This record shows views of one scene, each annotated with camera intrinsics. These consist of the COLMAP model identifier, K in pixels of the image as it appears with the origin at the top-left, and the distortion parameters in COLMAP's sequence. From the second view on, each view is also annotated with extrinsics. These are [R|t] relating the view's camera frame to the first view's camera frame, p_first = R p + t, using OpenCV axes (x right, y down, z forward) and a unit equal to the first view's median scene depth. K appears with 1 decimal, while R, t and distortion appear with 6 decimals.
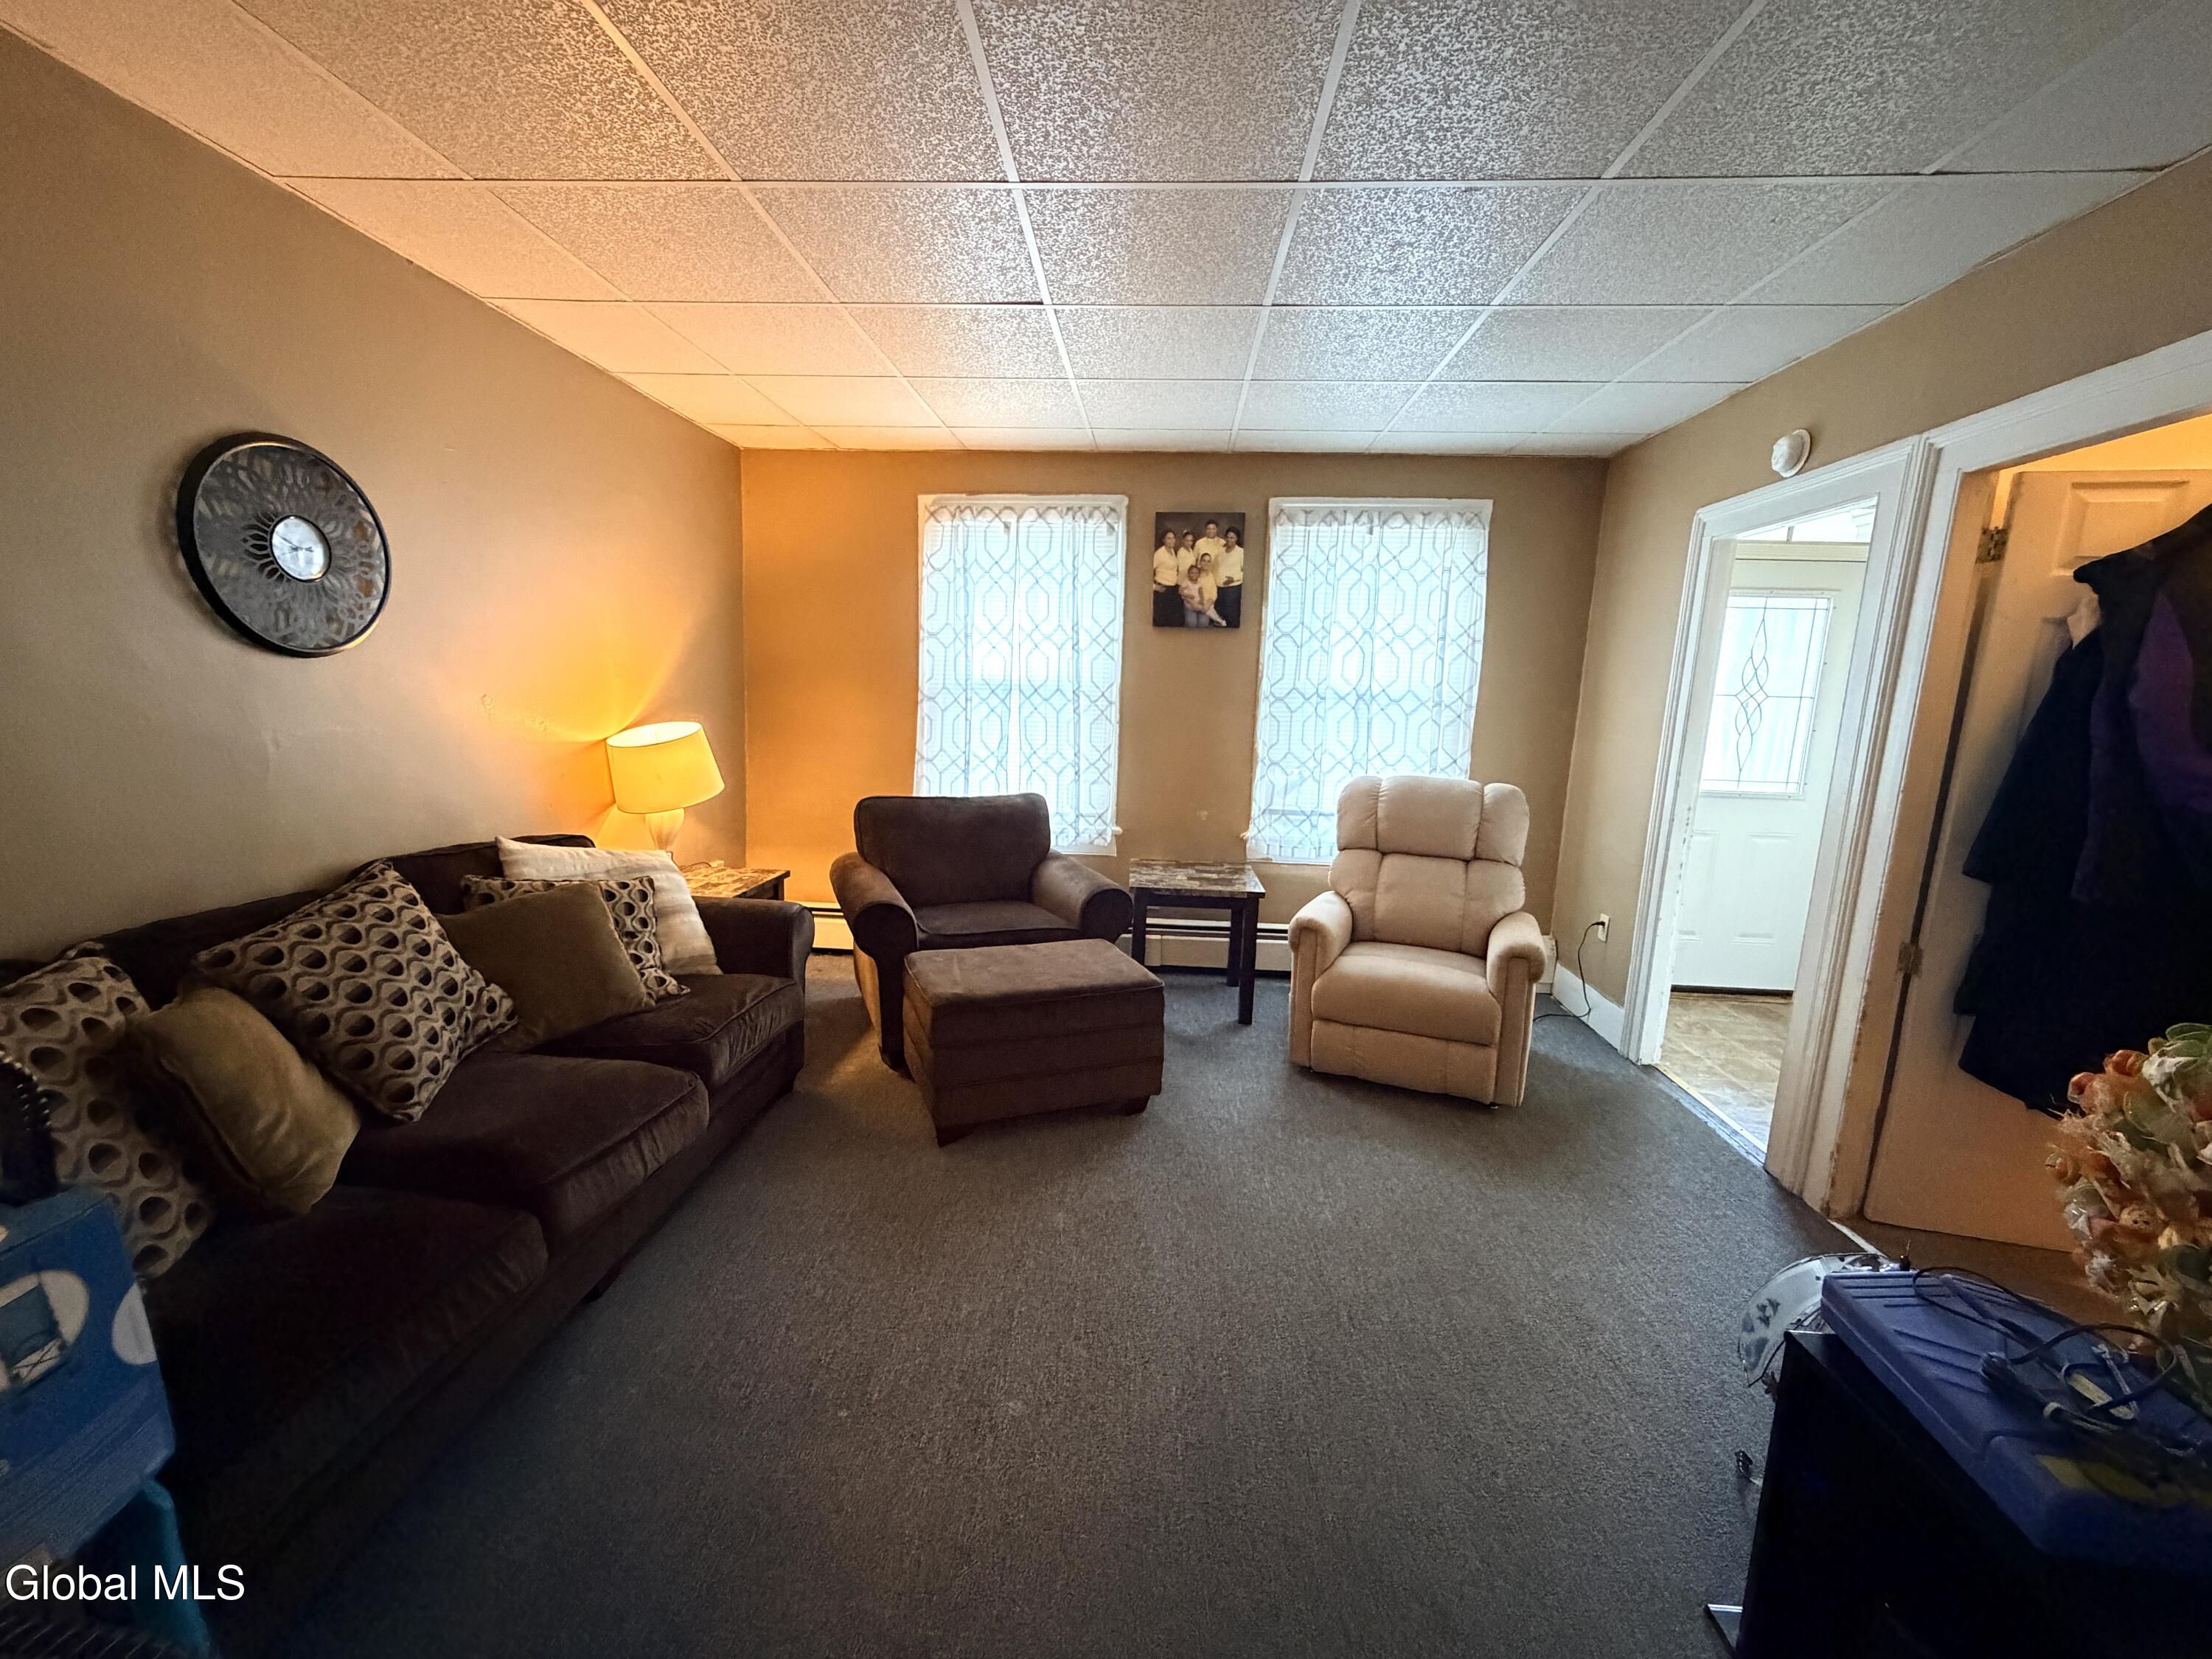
lens RADIAL K [[881.9, 0, 1103.7], [0, 881.9, 827.9], [0, 0, 1]] dist [-0.001164, 0.000081]
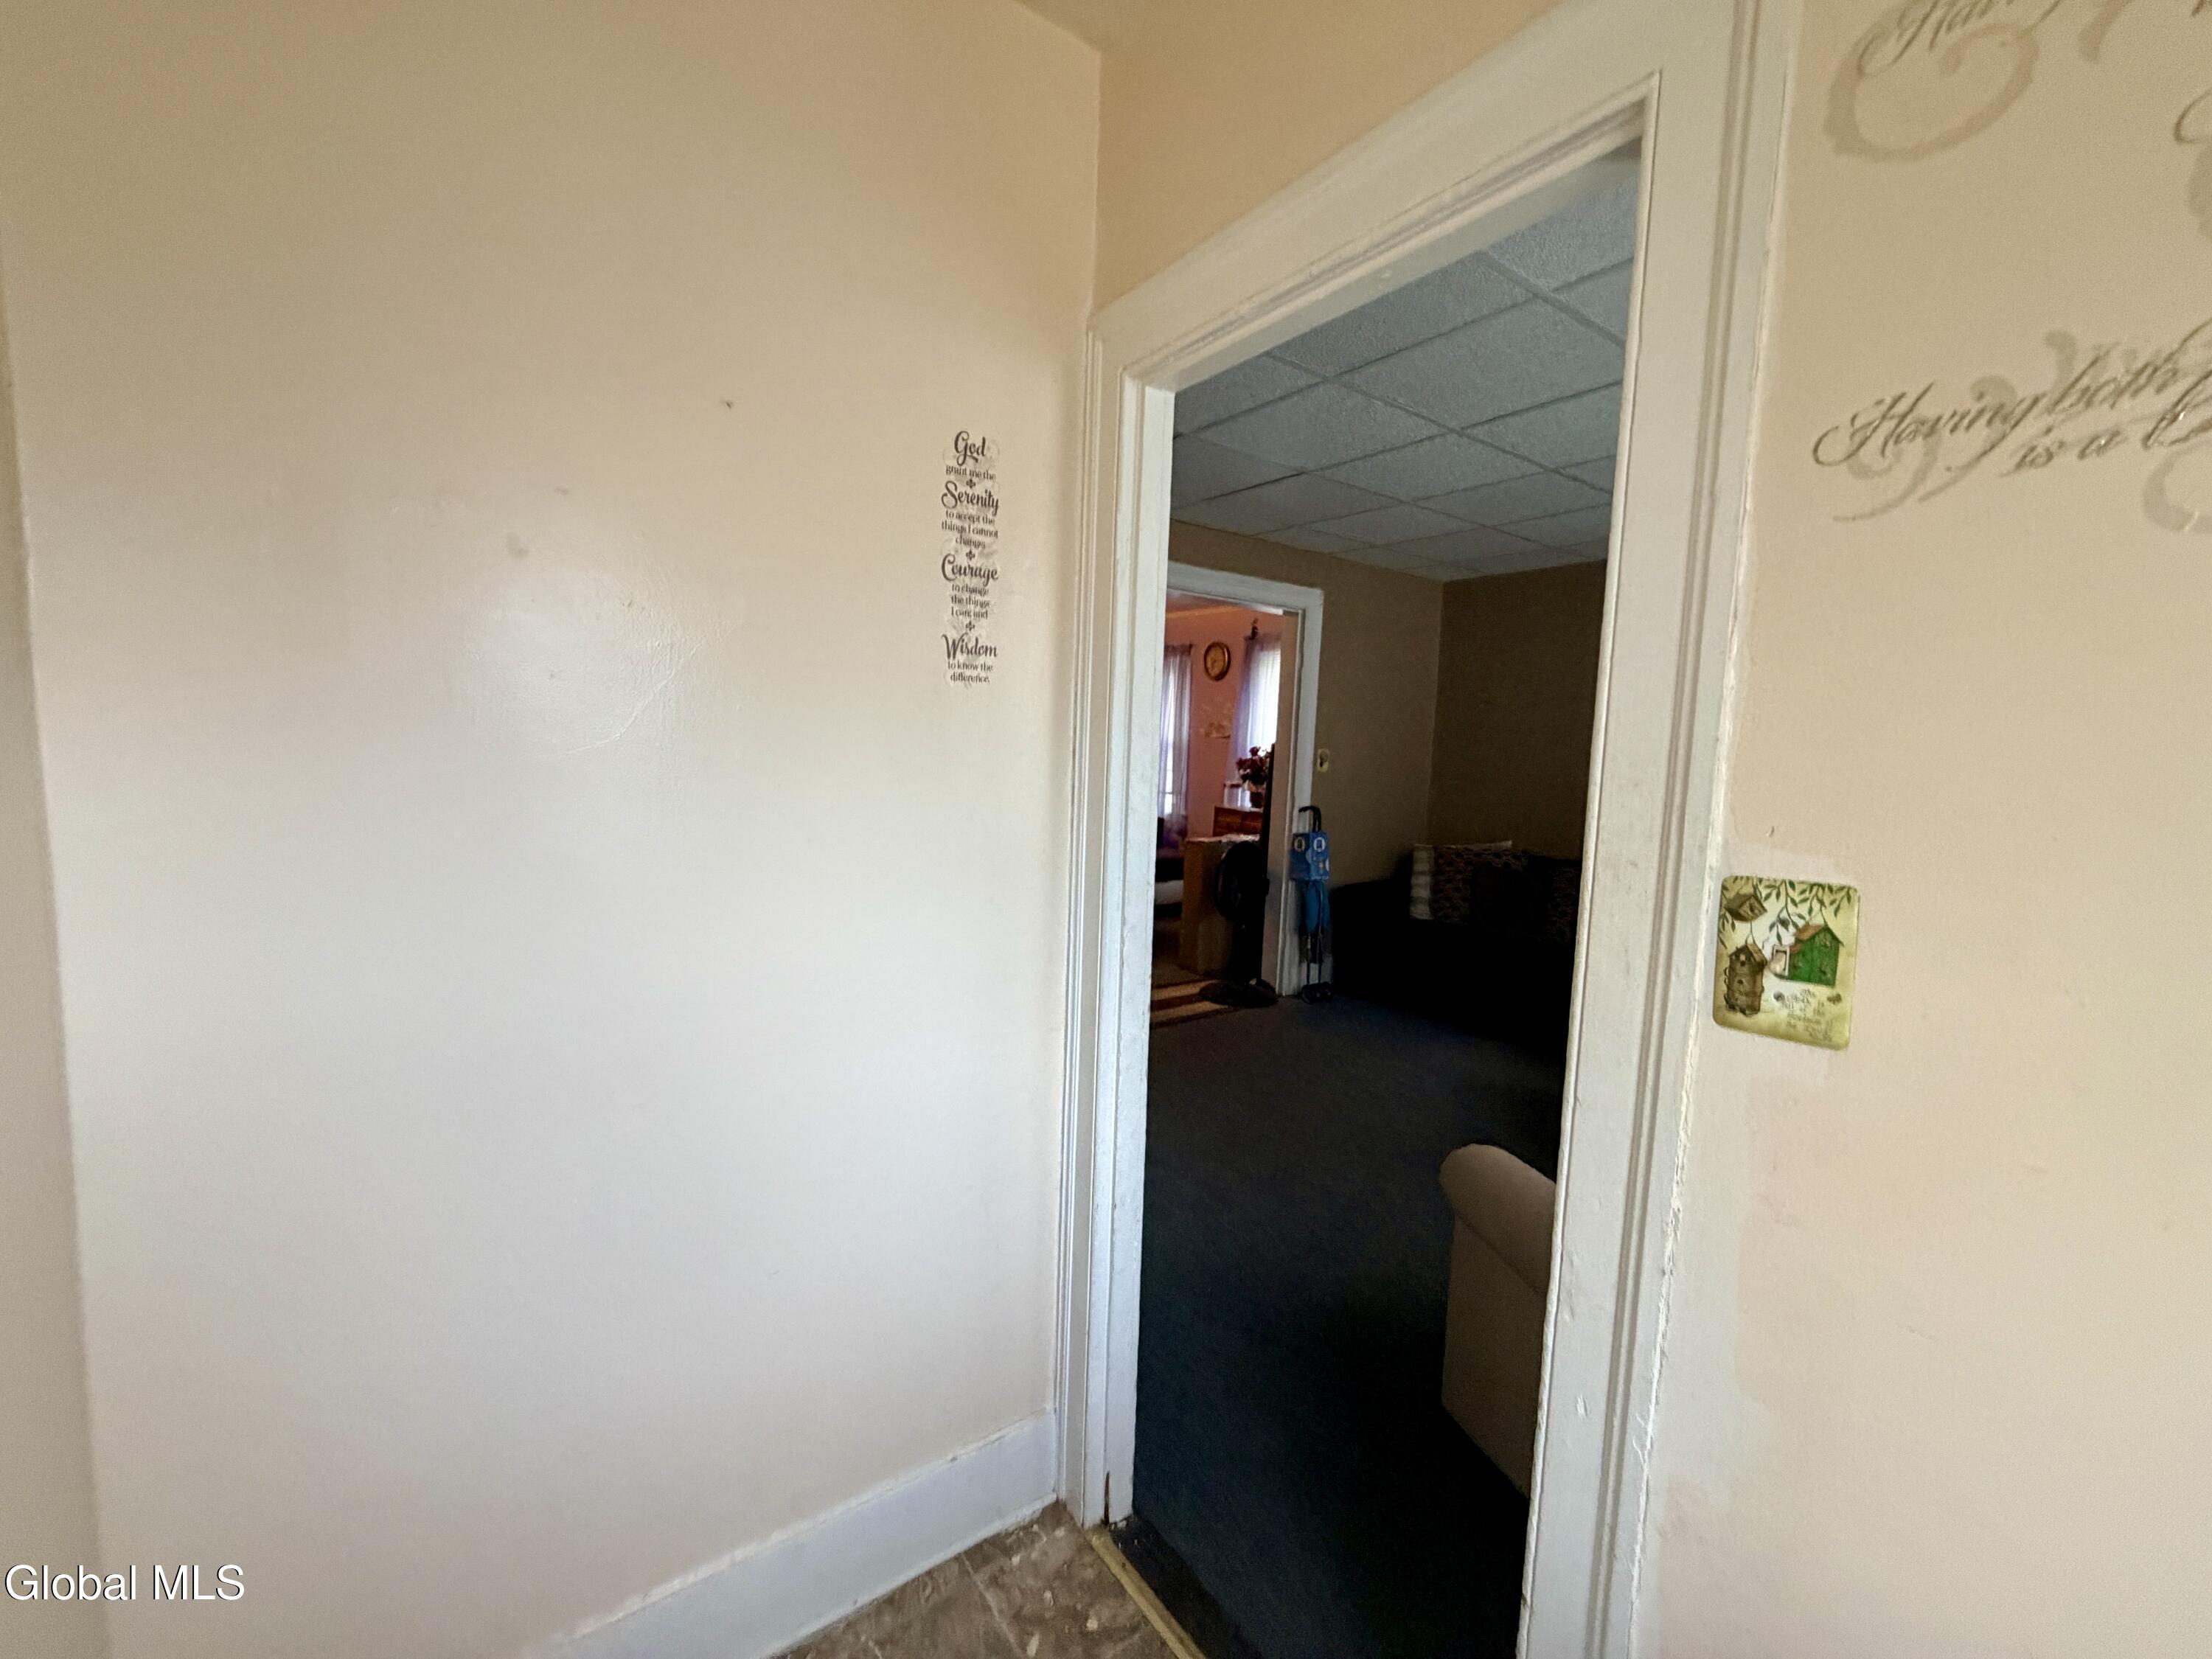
lens RADIAL K [[881.9, 0, 1104.2], [0, 881.9, 836.6], [0, 0, 1]] dist [-0.001164, 0.000081]
pose [[-0.769239, 0.008757, -0.638901, 0.773826], [-0.158937, 0.965856, 0.204598, -0.120180], [0.618878, 0.258930, -0.741583, 0.894523]]
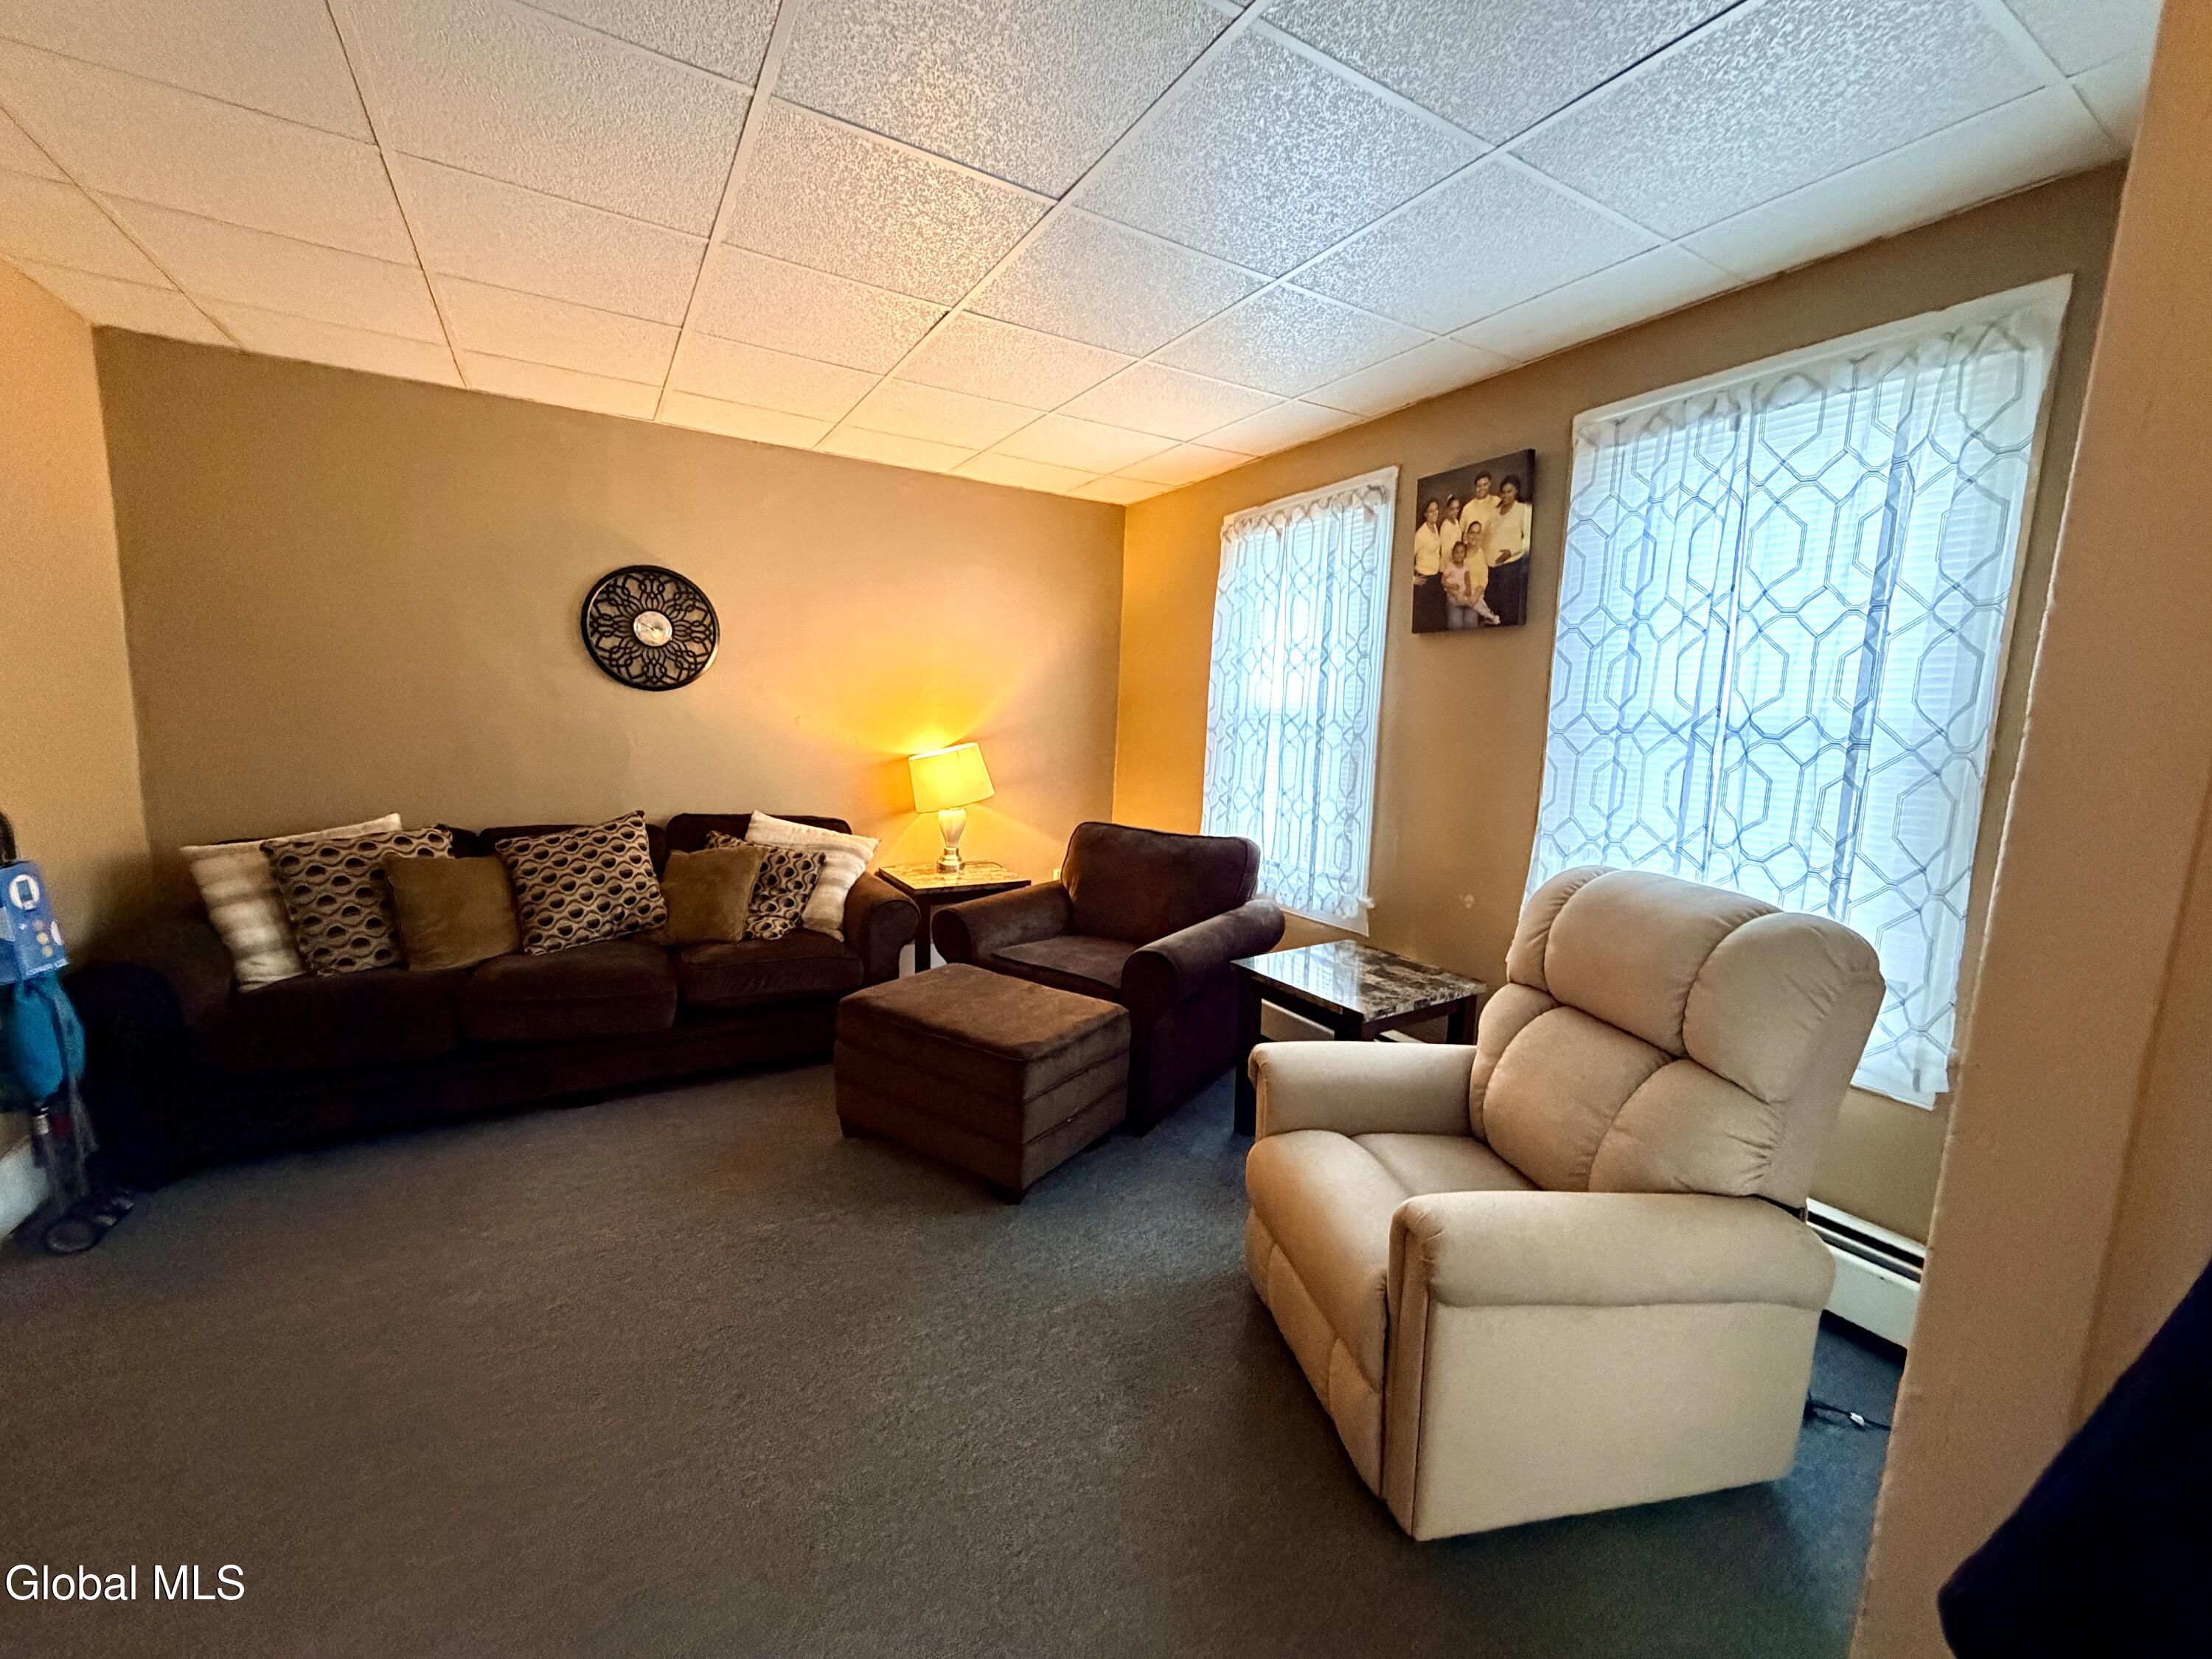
lens RADIAL K [[881.9, 0, 1101.8], [0, 881.9, 827.6], [0, 0, 1]] dist [-0.001164, 0.000081]
pose [[0.570456, 0.096048, -0.815693, 0.537044], [-0.143911, 0.989463, 0.015866, -0.043048], [0.808622, 0.108336, 0.578268, 0.390020]]
